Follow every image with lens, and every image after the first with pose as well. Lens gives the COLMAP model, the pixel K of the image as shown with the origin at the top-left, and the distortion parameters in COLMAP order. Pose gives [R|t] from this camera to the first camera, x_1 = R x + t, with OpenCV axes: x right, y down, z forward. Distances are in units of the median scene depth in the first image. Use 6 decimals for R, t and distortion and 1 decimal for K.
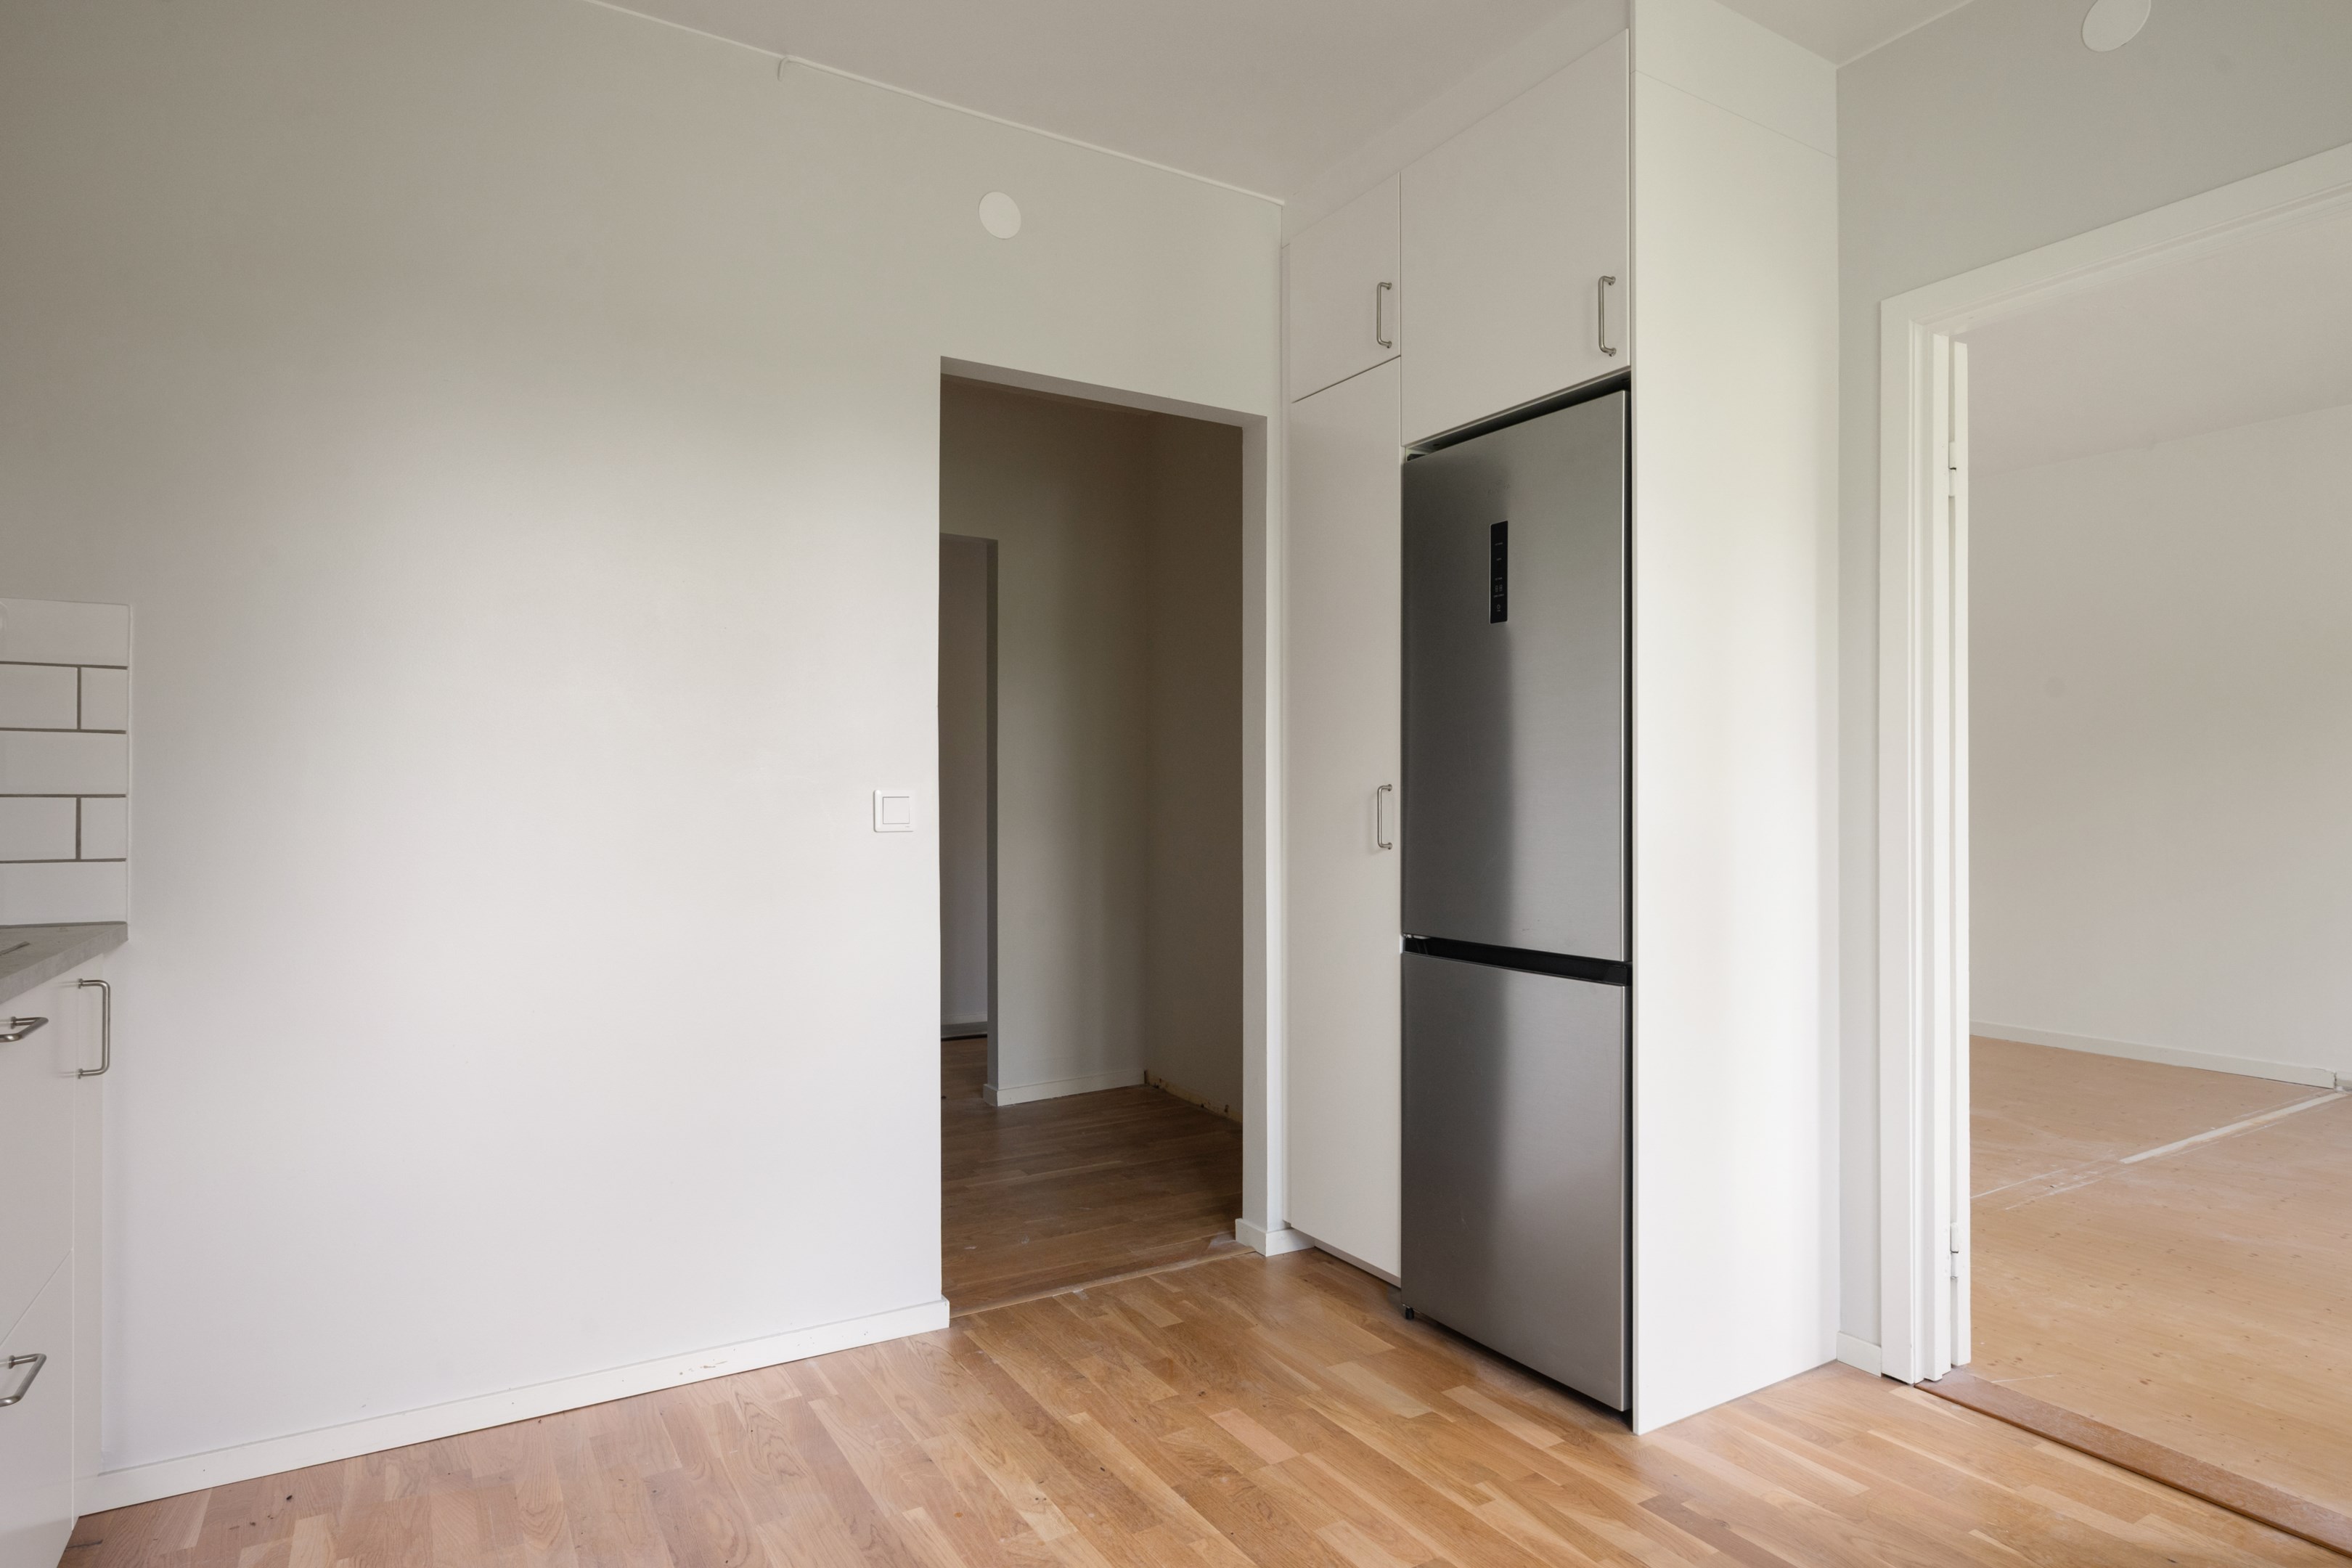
lens RADIAL K [[1294.7, 0, 1177.5], [0, 1294.7, 787.2], [0, 0, 1]] dist [-0.000412, 0.001531]
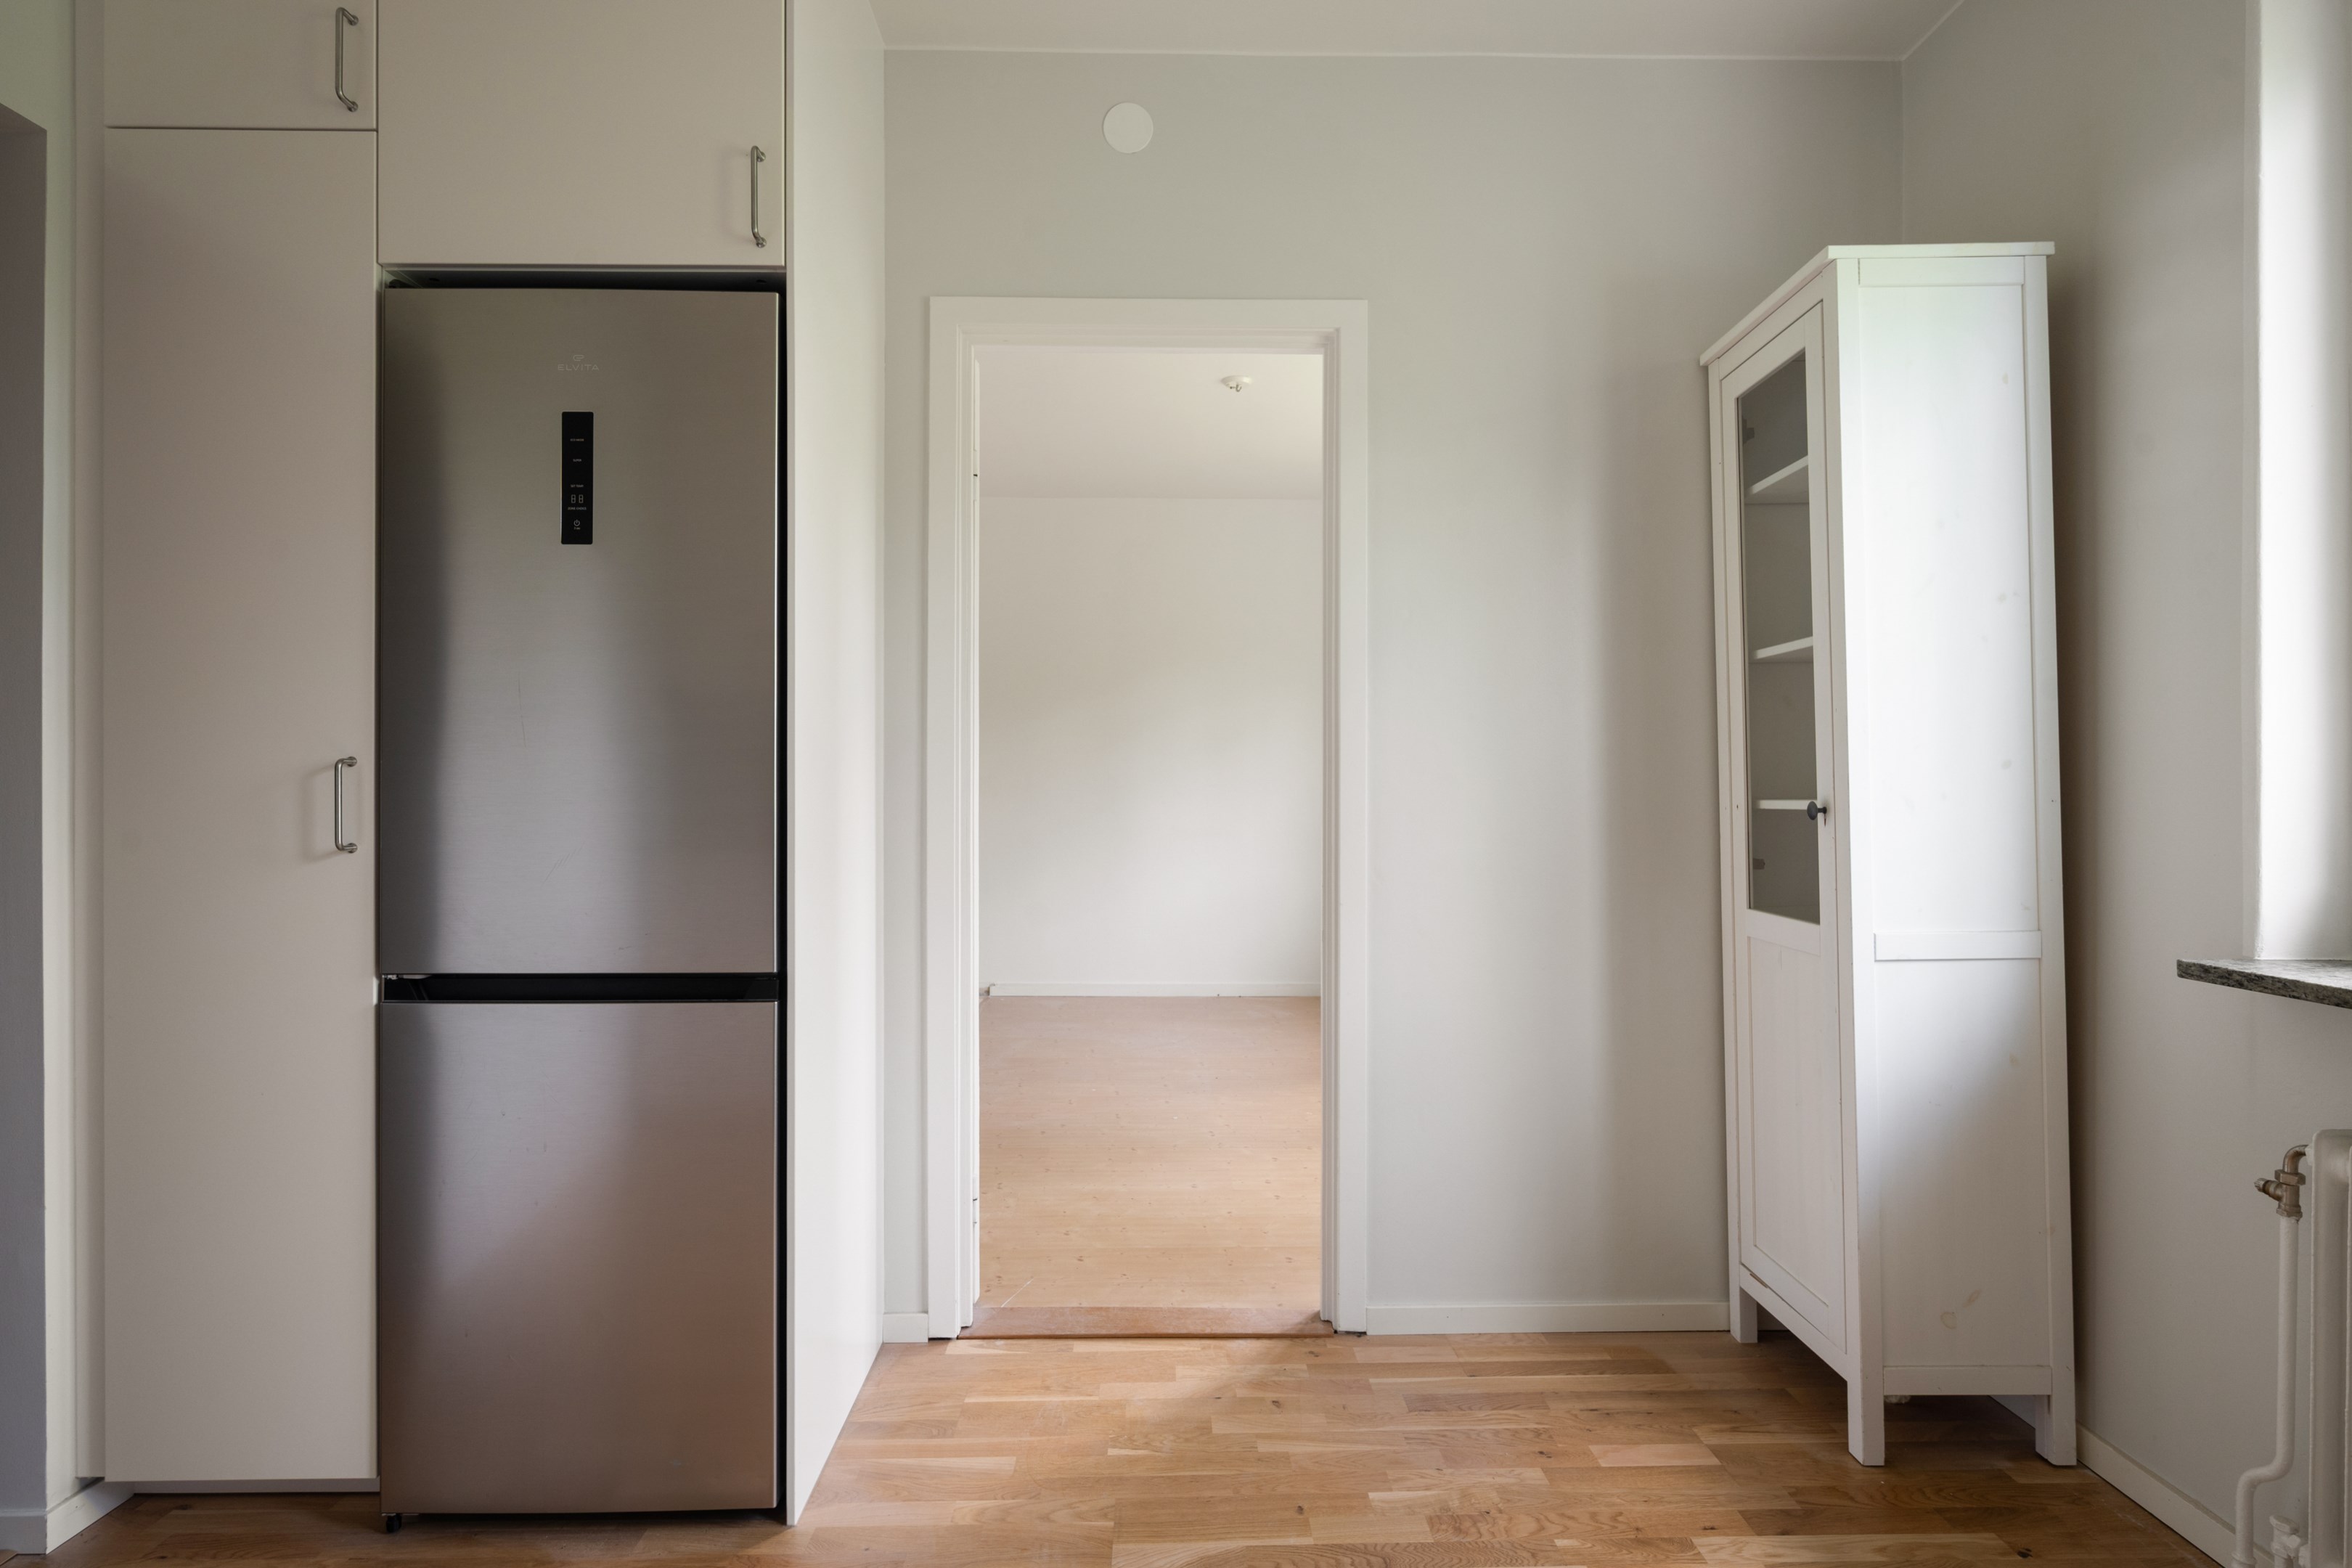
lens RADIAL K [[1196.6, 0, 1193.2], [0, 1196.6, 782.9], [0, 0, 1]] dist [0.004205, -0.002556]
pose [[0.503021, 0.003377, 0.864268, -0.179647], [-0.008616, 0.999962, 0.001108, 0.008083], [-0.864231, -0.008004, 0.503031, 0.349991]]
